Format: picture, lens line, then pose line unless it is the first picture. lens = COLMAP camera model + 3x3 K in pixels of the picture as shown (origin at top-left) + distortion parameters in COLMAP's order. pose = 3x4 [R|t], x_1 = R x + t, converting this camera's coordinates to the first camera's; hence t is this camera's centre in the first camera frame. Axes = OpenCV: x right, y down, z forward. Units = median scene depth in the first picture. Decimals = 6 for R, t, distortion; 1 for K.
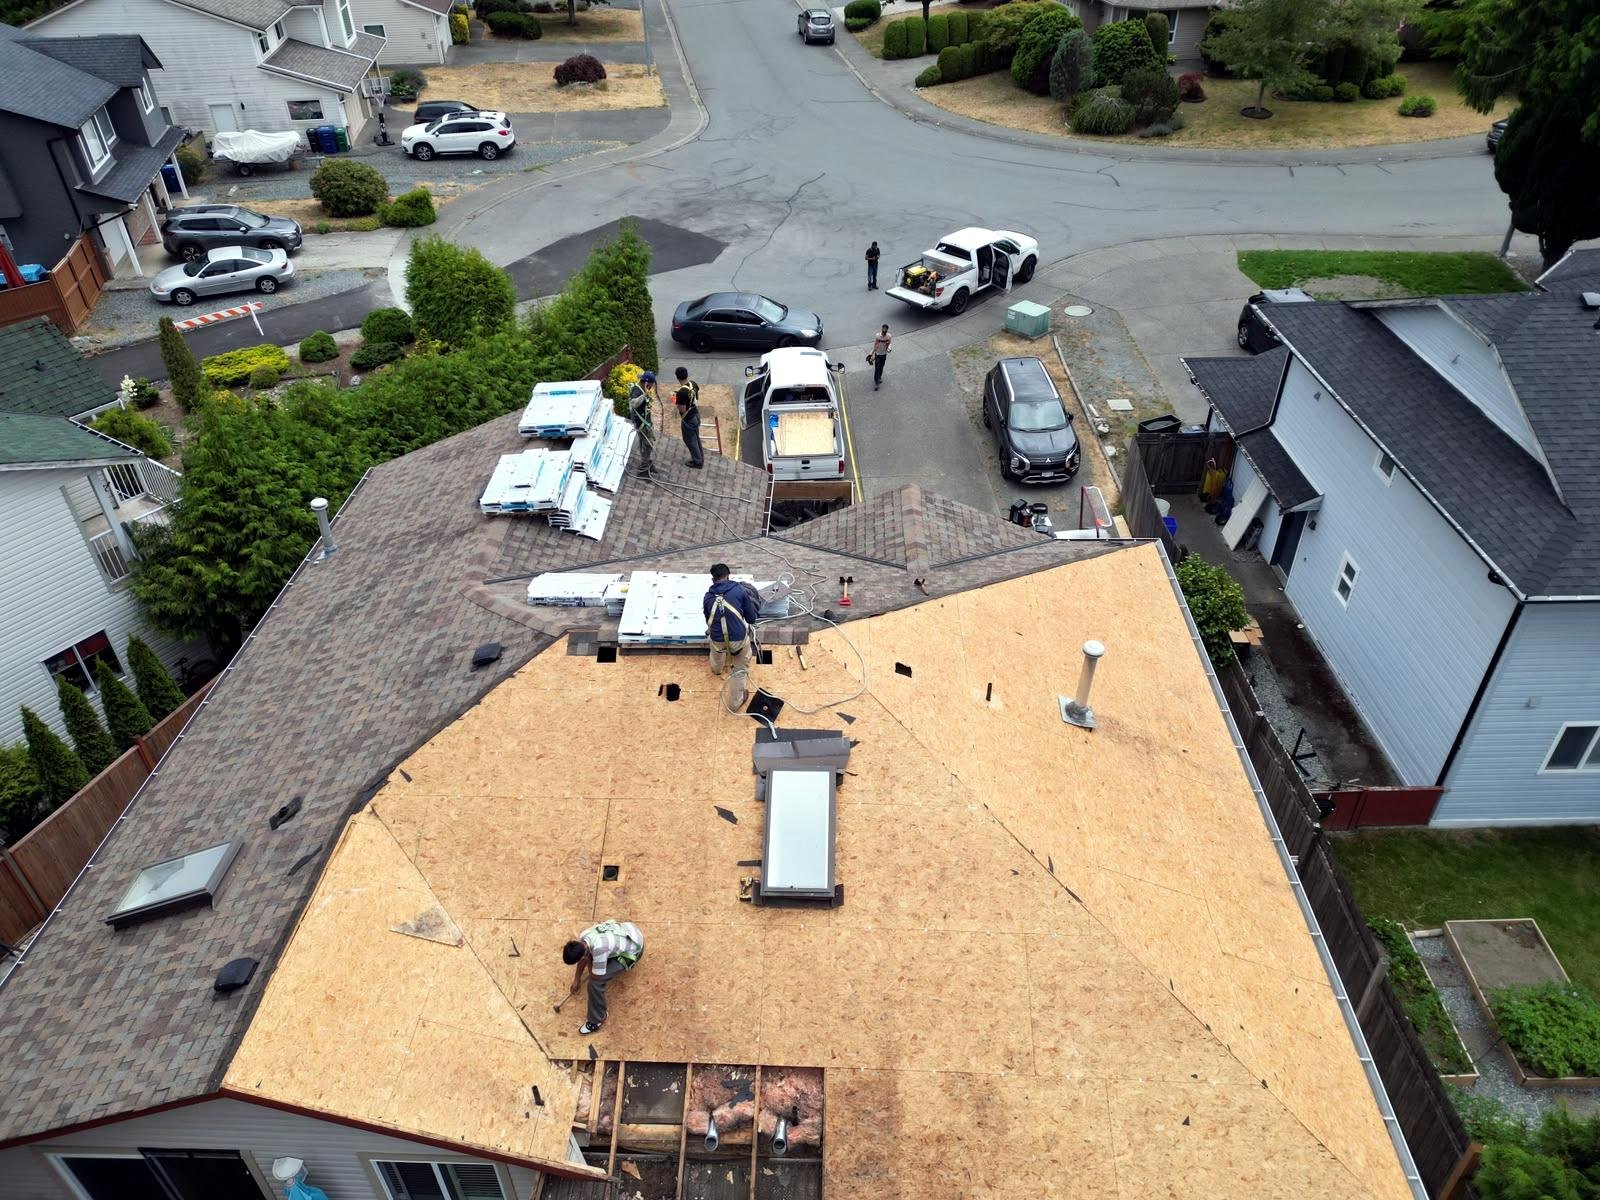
lens RADIAL K [[1106.6, 0, 800.0], [0, 1106.6, 600.0], [0, 0, 1]] dist [0.080962, -0.083030]
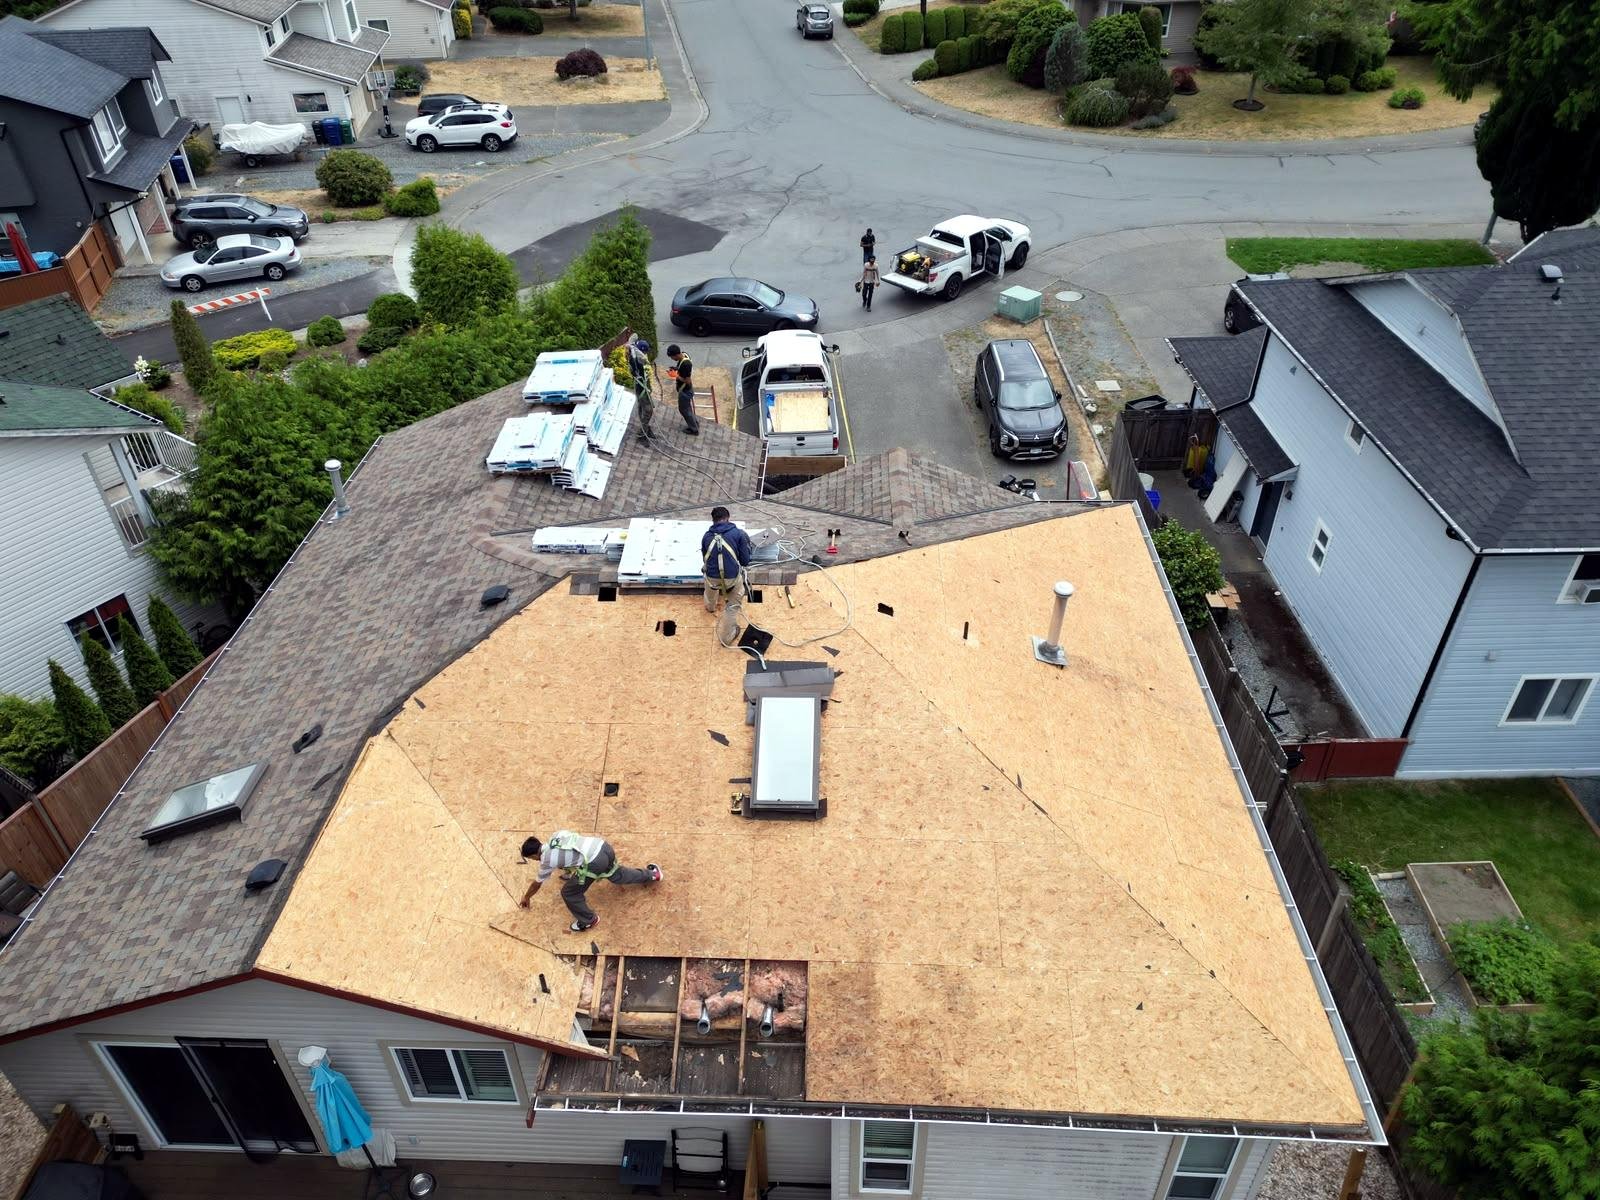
lens RADIAL K [[1106.6, 0, 800.0], [0, 1106.6, 600.0], [0, 0, 1]] dist [0.080962, -0.083030]
pose [[0.999999, -0.000171, -0.001045, 0.007522], [0.000172, 1.000000, 0.000766, 0.033109], [0.001045, -0.000766, 0.999999, -0.040343]]
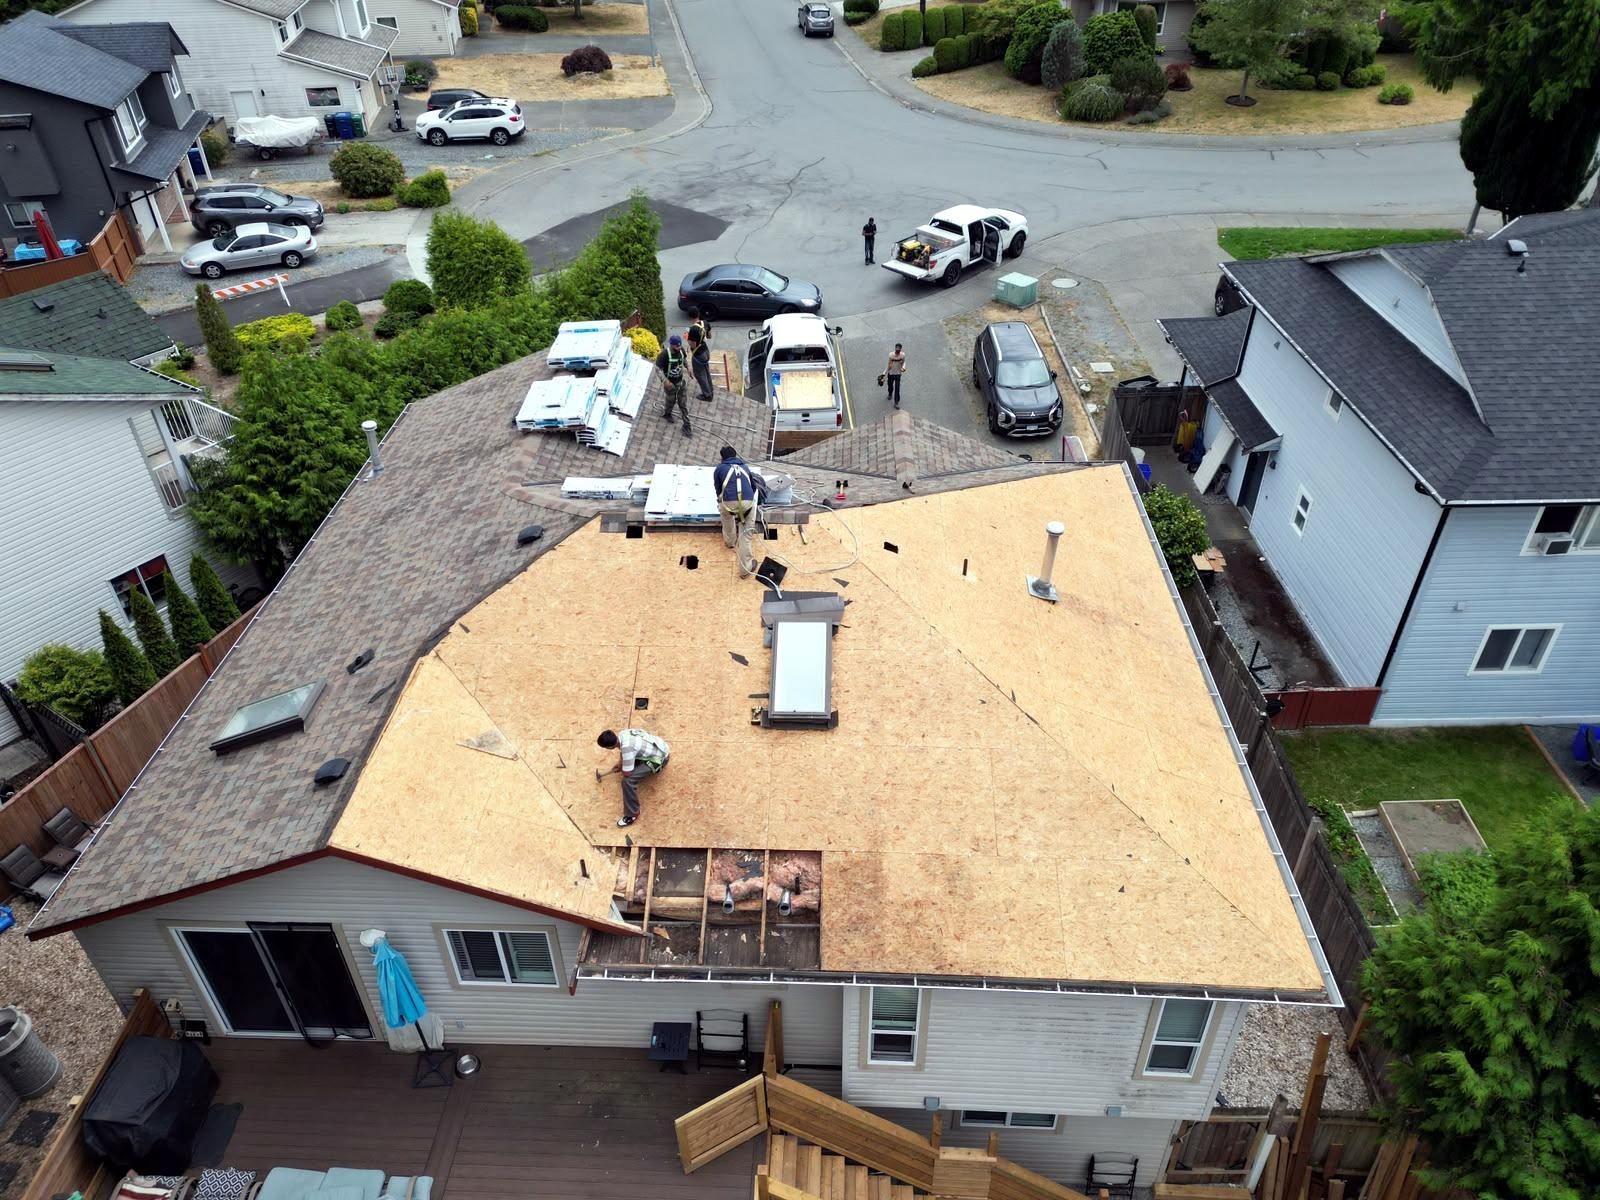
lens RADIAL K [[1106.6, 0, 800.0], [0, 1106.6, 600.0], [0, 0, 1]] dist [0.080962, -0.083030]
pose [[1.000000, 0.000434, 0.000517, -0.001238], [-0.000434, 1.000000, -0.000728, 0.073926], [-0.000518, 0.000727, 1.000000, -0.095166]]
